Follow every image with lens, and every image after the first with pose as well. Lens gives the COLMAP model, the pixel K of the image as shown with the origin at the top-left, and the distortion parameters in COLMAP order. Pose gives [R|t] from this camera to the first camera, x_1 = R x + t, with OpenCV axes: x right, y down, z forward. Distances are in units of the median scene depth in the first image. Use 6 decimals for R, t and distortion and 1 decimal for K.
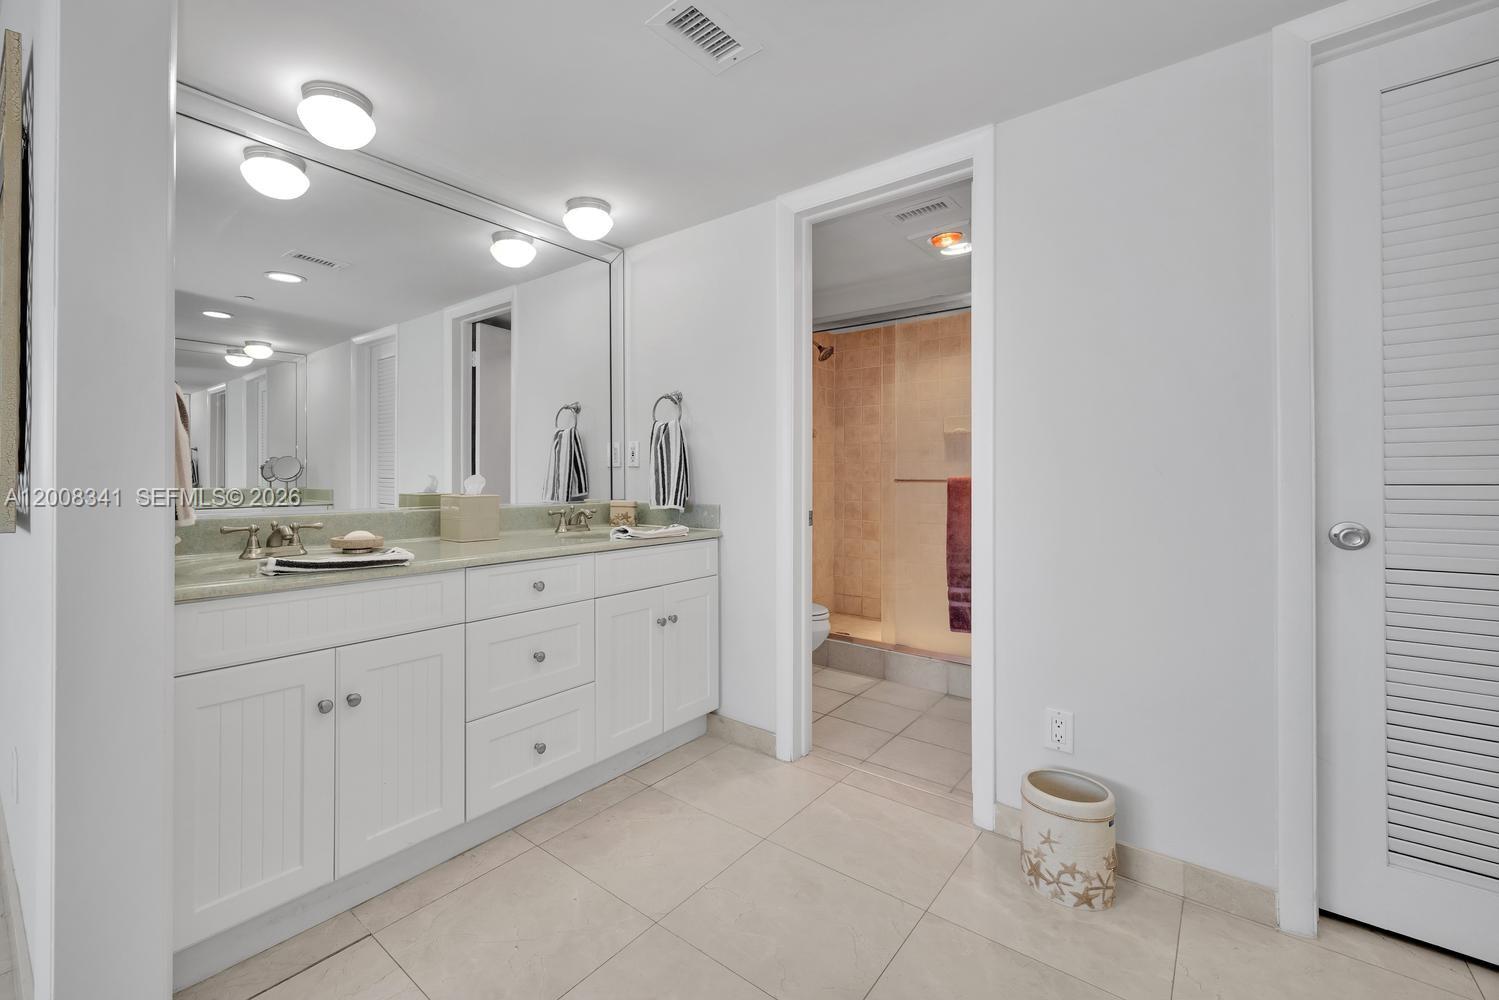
lens RADIAL K [[626.4, 0, 695.5], [0, 626.4, 480.0], [0, 0, 1]] dist [0.001264, -0.000374]
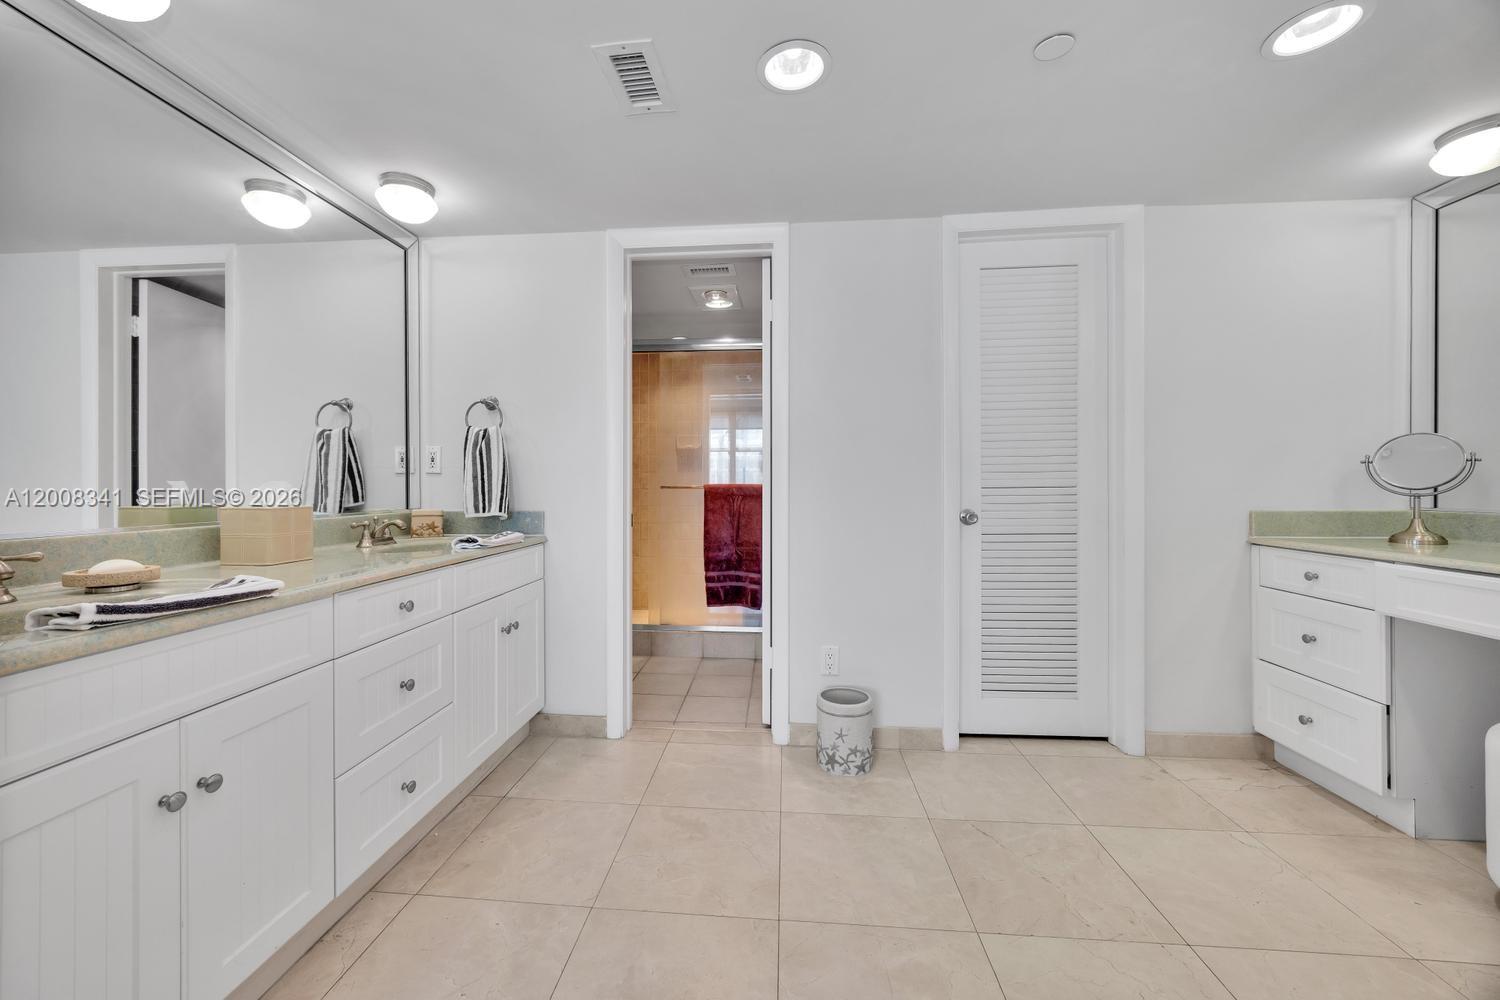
lens RADIAL K [[563.5, 0, 738.0], [0, 563.5, 490.9], [0, 0, 1]] dist [-0.004145, -0.000034]
pose [[0.812294, -0.007305, 0.583203, -0.261685], [0.004046, 0.999968, 0.006891, 0.001506], [-0.583235, -0.003238, 0.812297, 0.060769]]
